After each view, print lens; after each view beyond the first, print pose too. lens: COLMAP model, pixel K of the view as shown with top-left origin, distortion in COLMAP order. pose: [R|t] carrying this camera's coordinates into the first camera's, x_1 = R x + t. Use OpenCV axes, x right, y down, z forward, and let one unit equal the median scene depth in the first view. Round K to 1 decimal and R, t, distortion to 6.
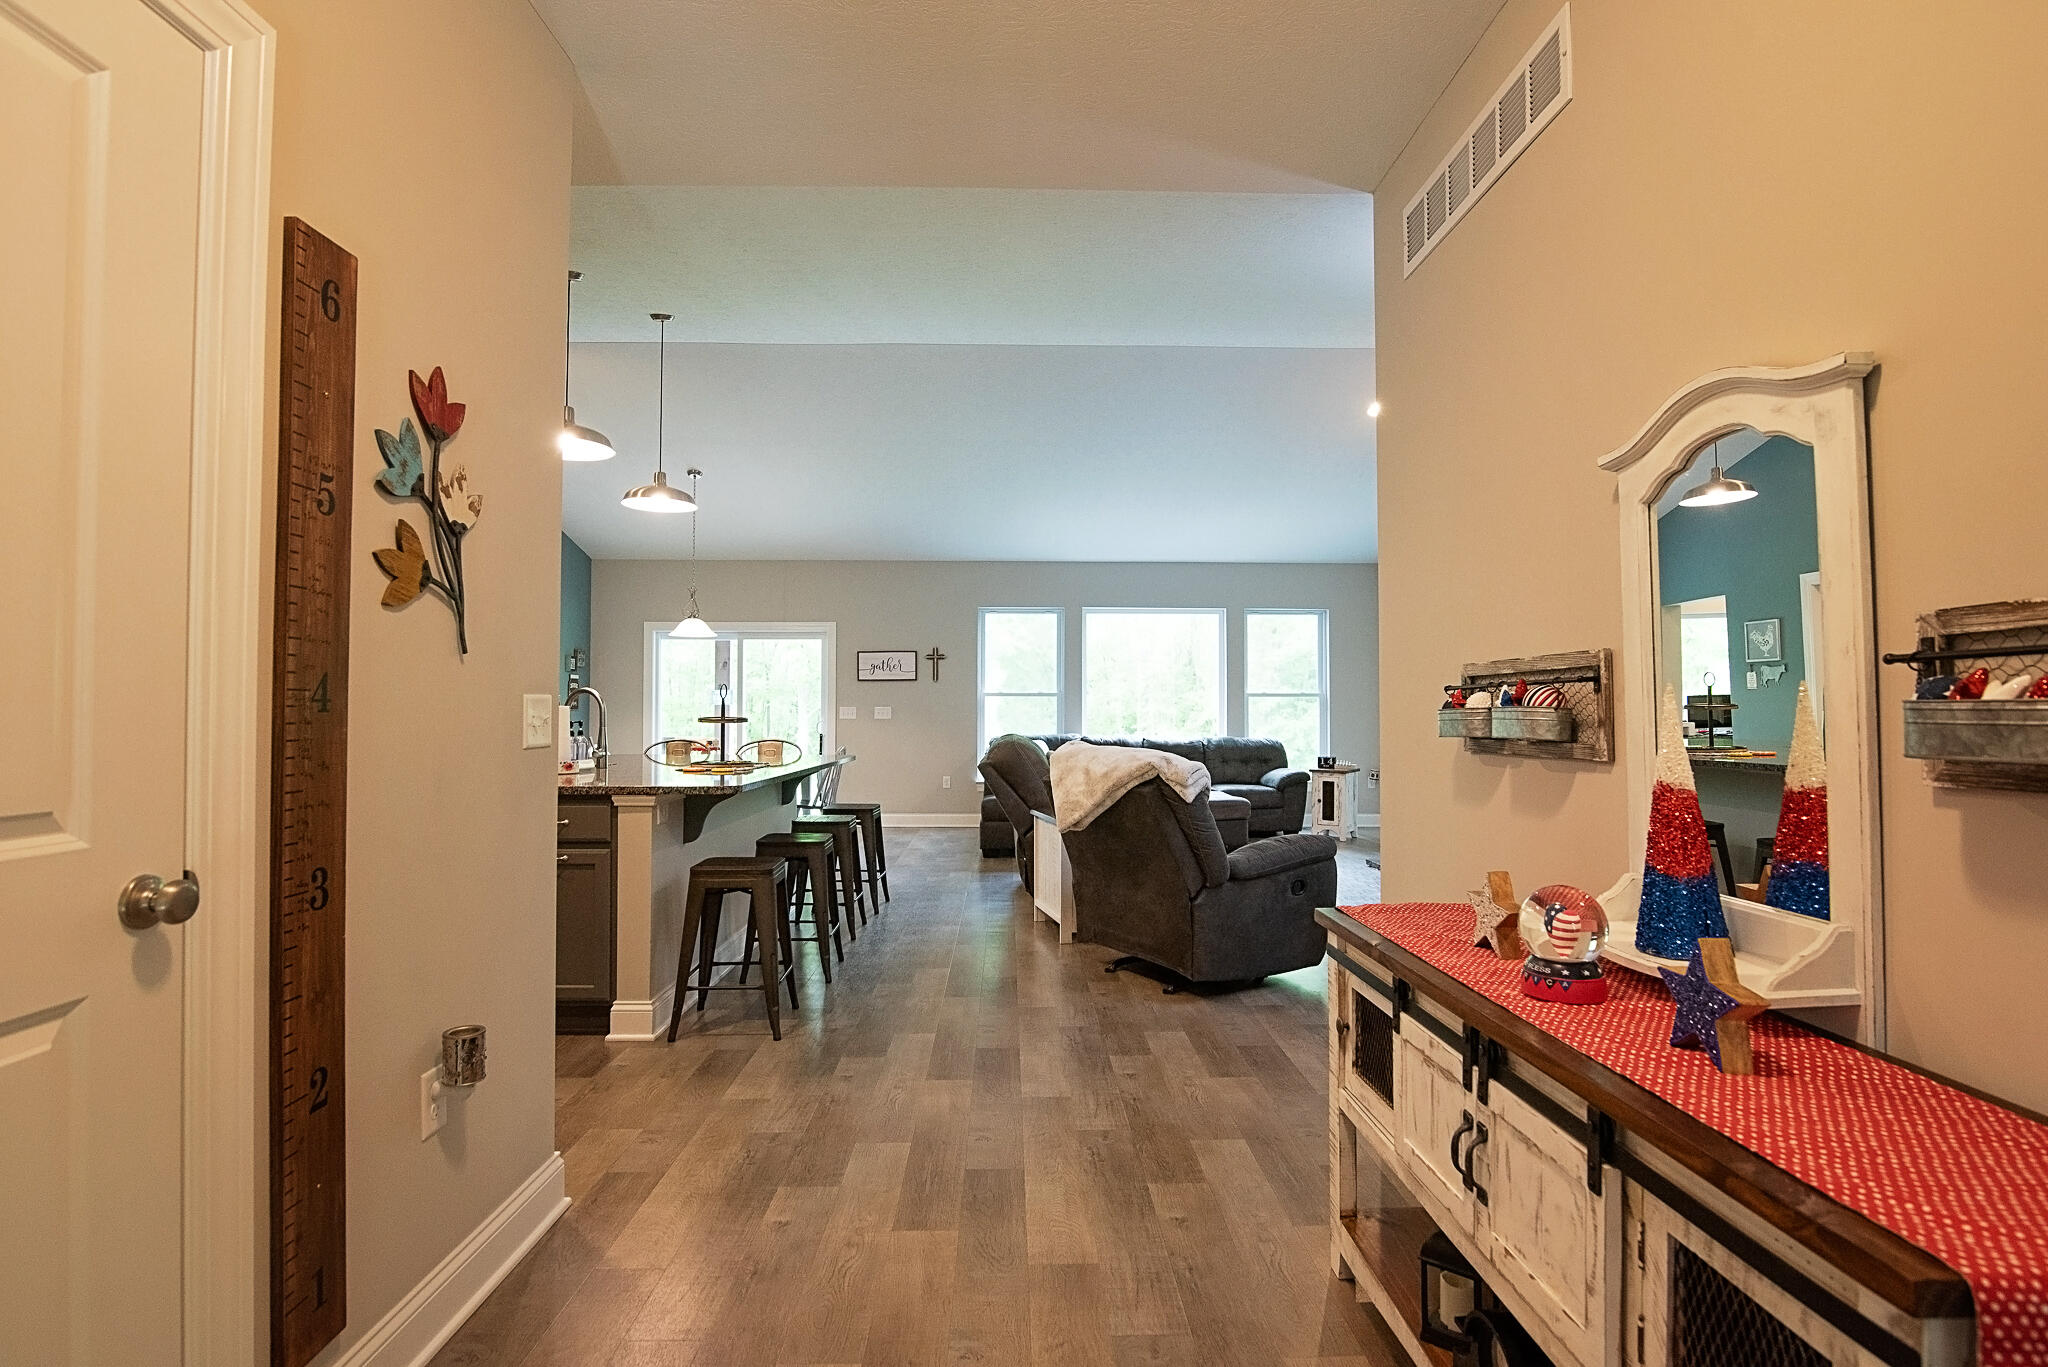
lens RADIAL K [[948.7, 0, 1024.0], [0, 948.7, 683.5], [0, 0, 1]] dist [-0.020805, 0.001191]
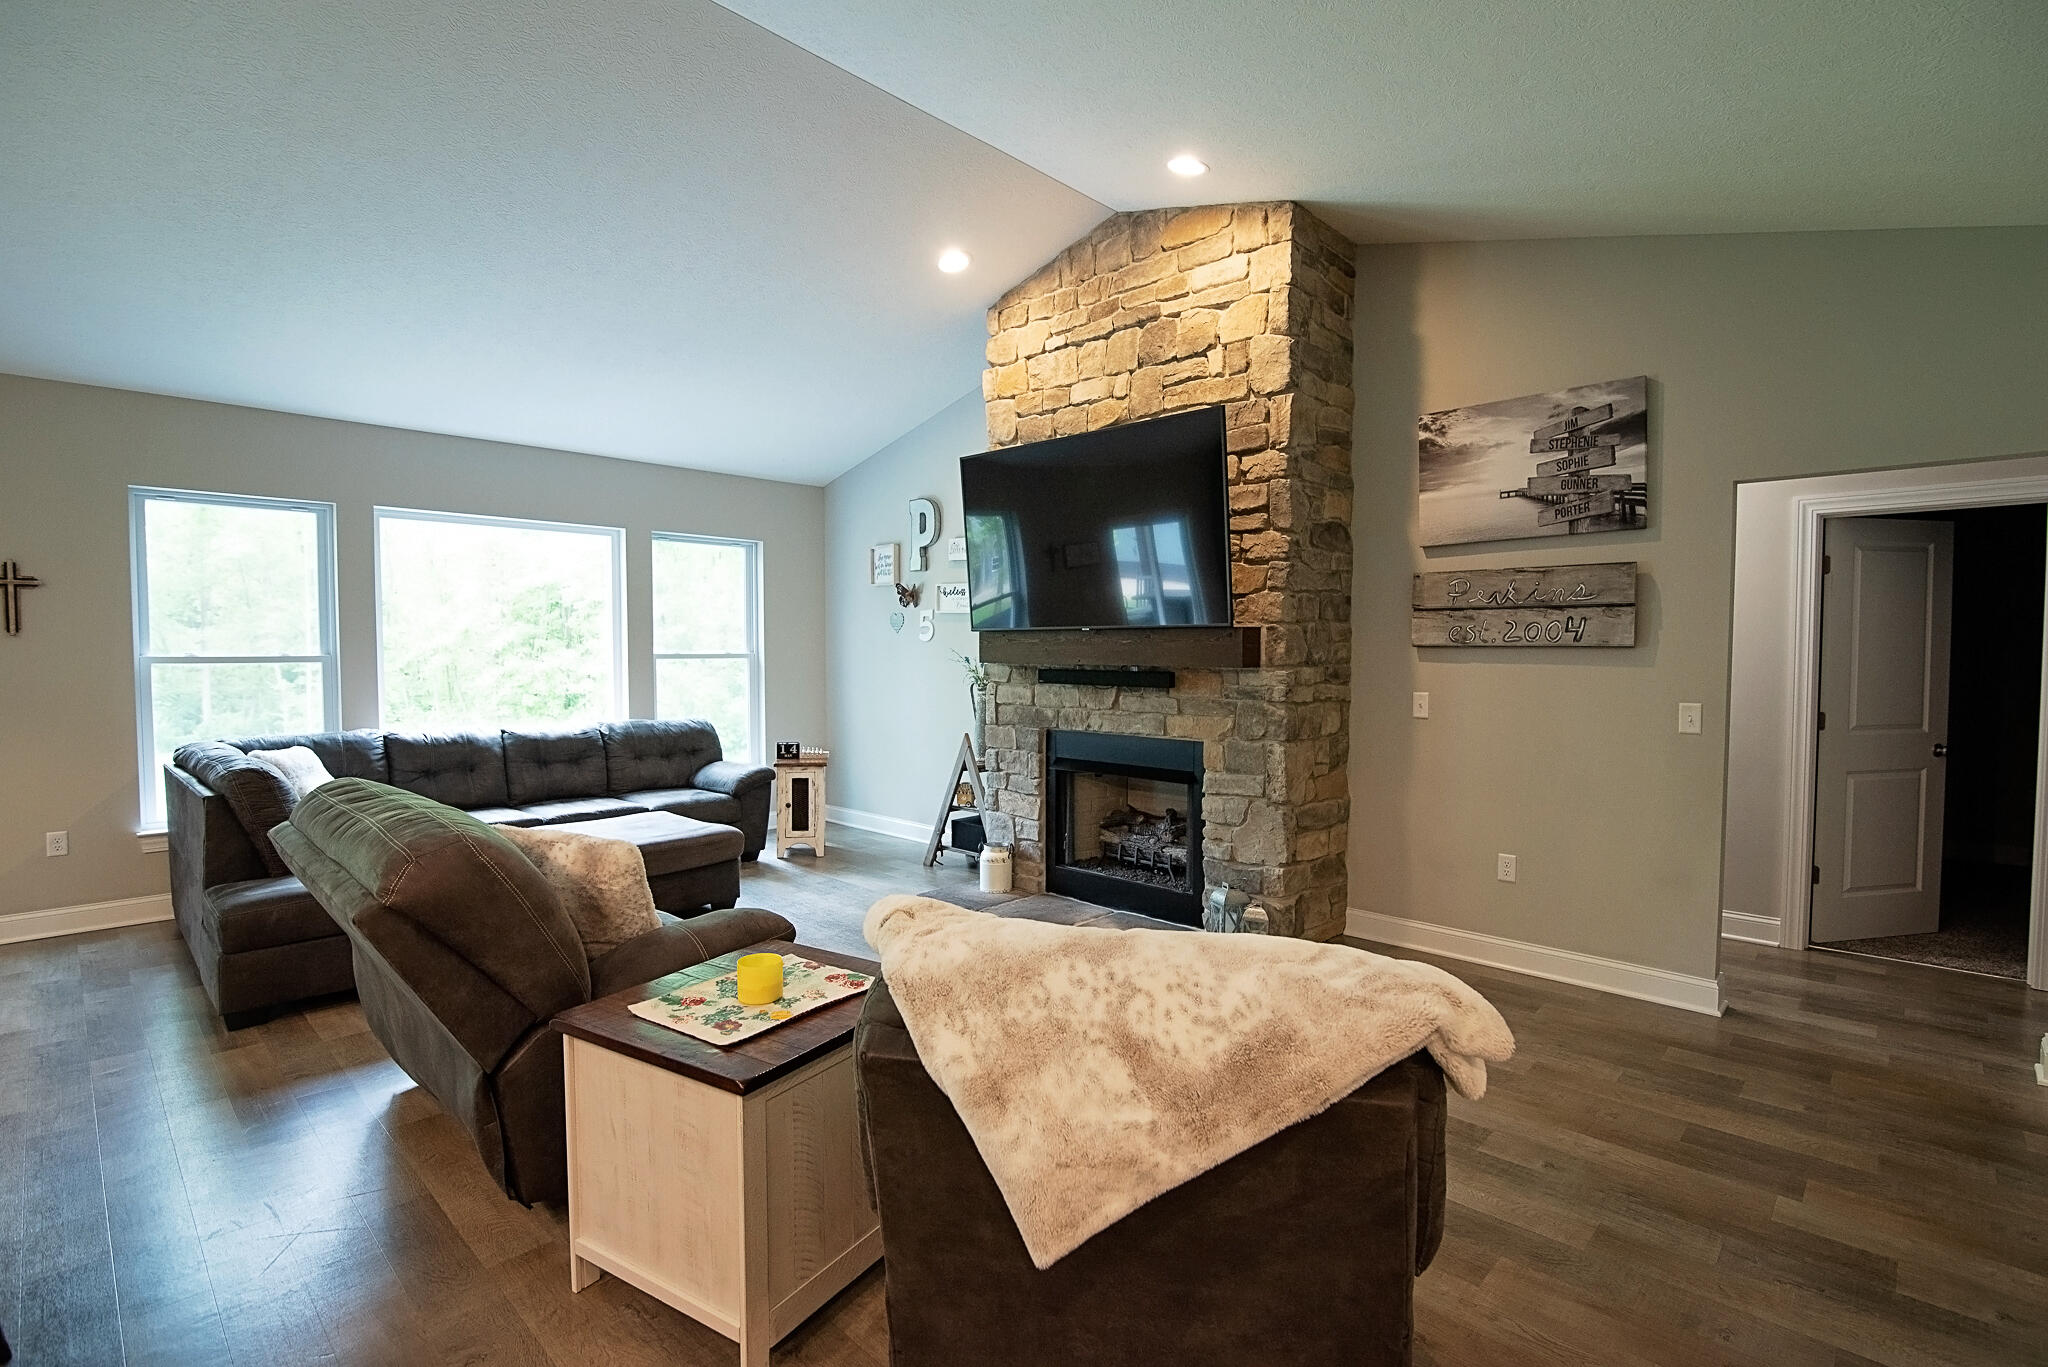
lens RADIAL K [[948.7, 0, 1024.0], [0, 948.7, 683.5], [0, 0, 1]] dist [-0.020805, 0.001191]
pose [[0.704767, -0.027741, 0.708897, -0.069060], [-0.021685, 0.997926, 0.060611, -0.016852], [-0.709108, -0.058089, 0.702703, 0.332349]]
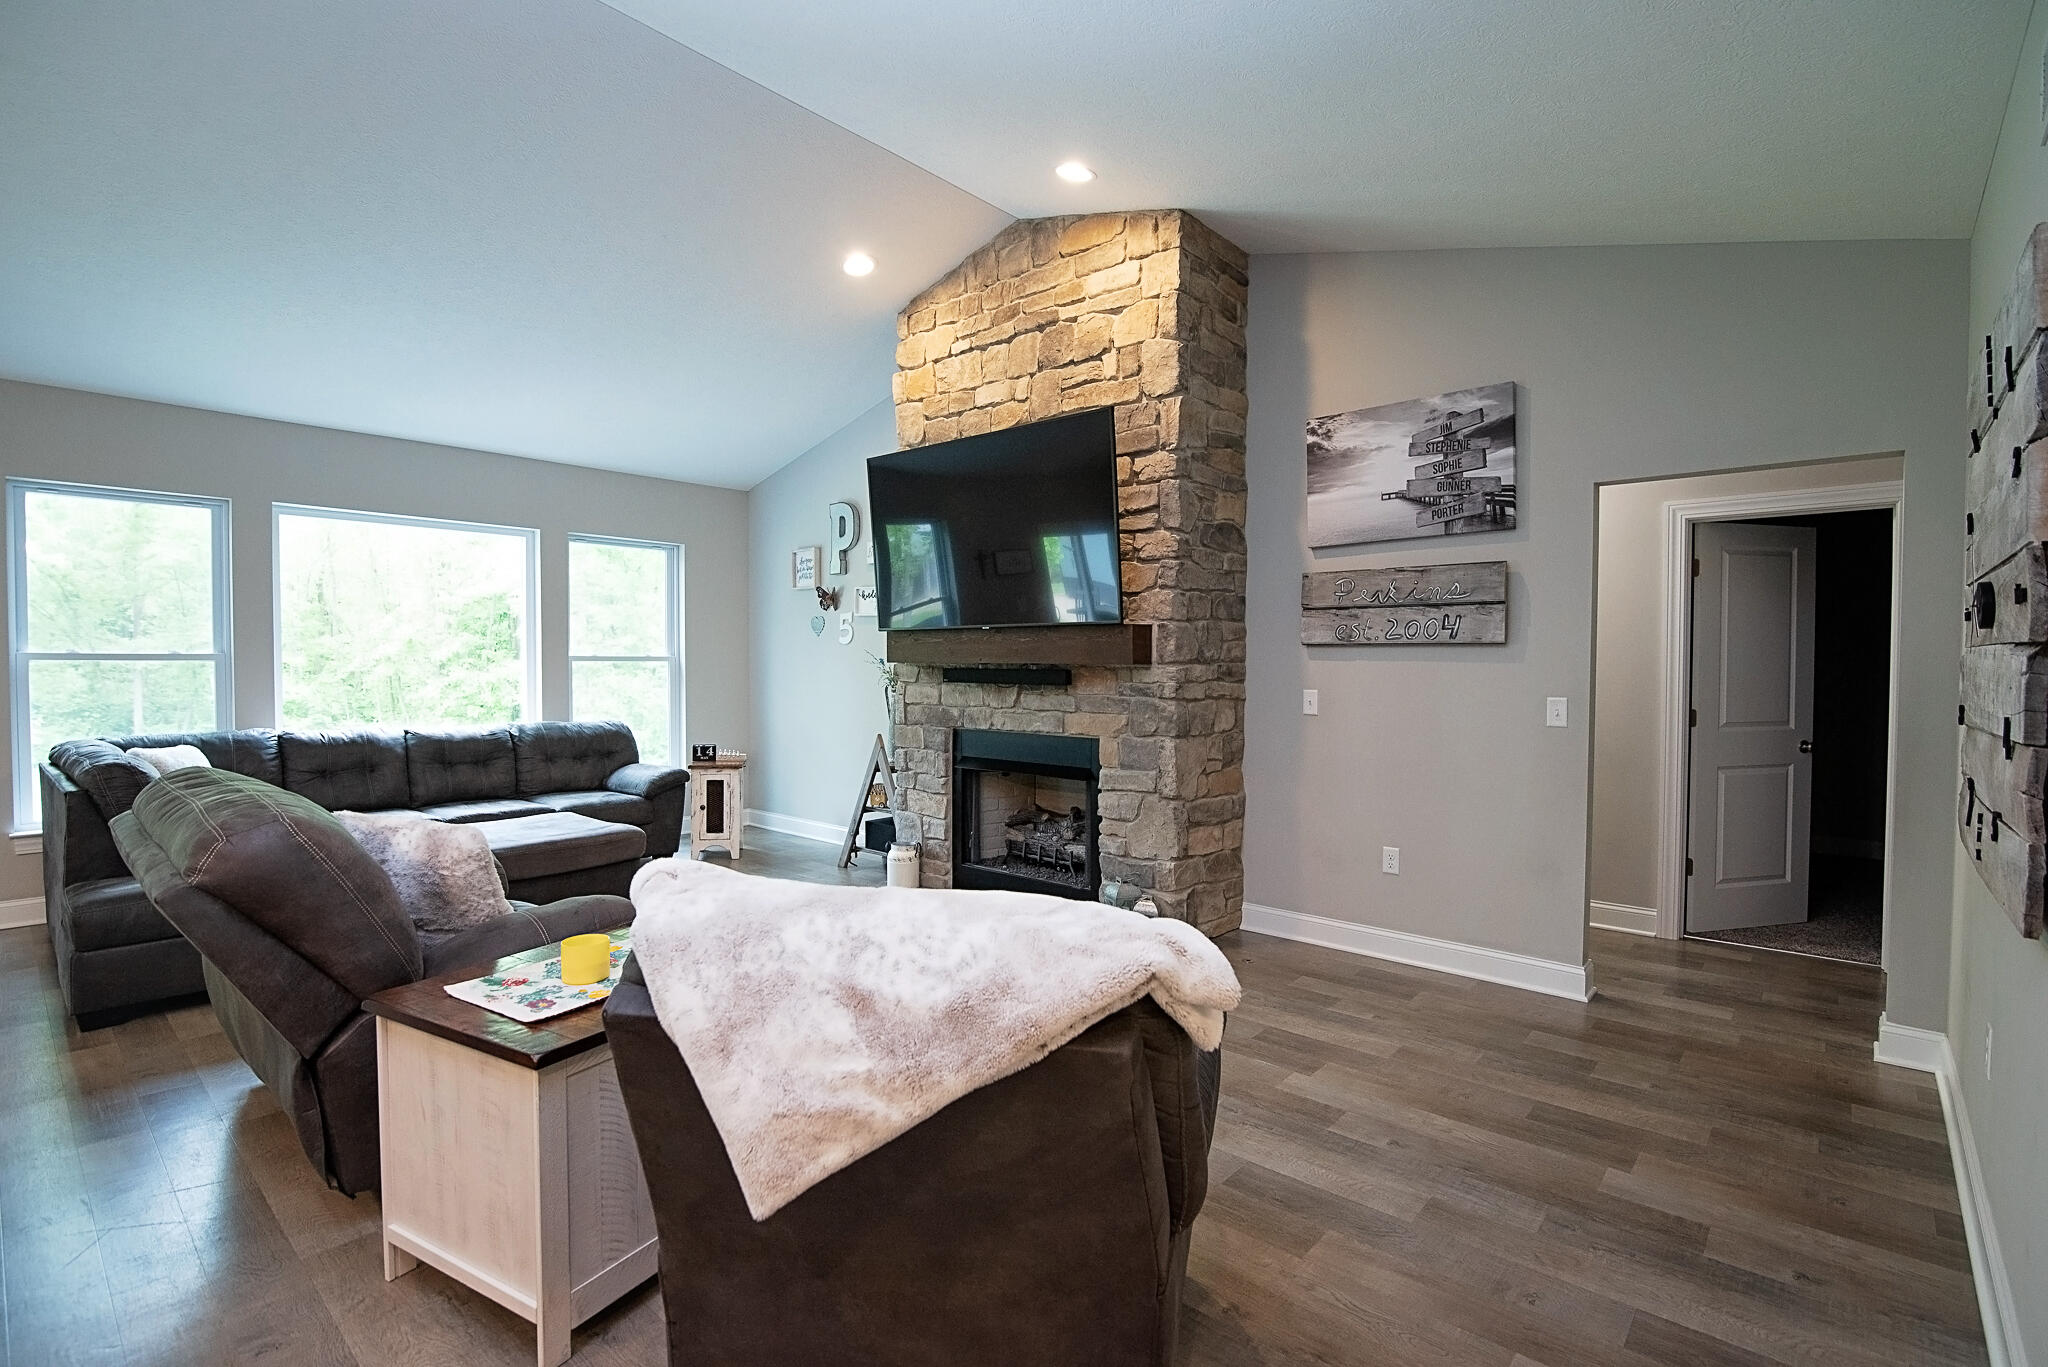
lens RADIAL K [[939.8, 0, 1024.0], [0, 939.8, 683.5], [0, 0, 1]] dist [-0.020708, 0.001189]
pose [[0.674914, -0.015779, 0.737728, -0.046952], [-0.025388, 0.998683, 0.044586, -0.008973], [-0.737460, -0.048821, 0.673624, 0.308533]]
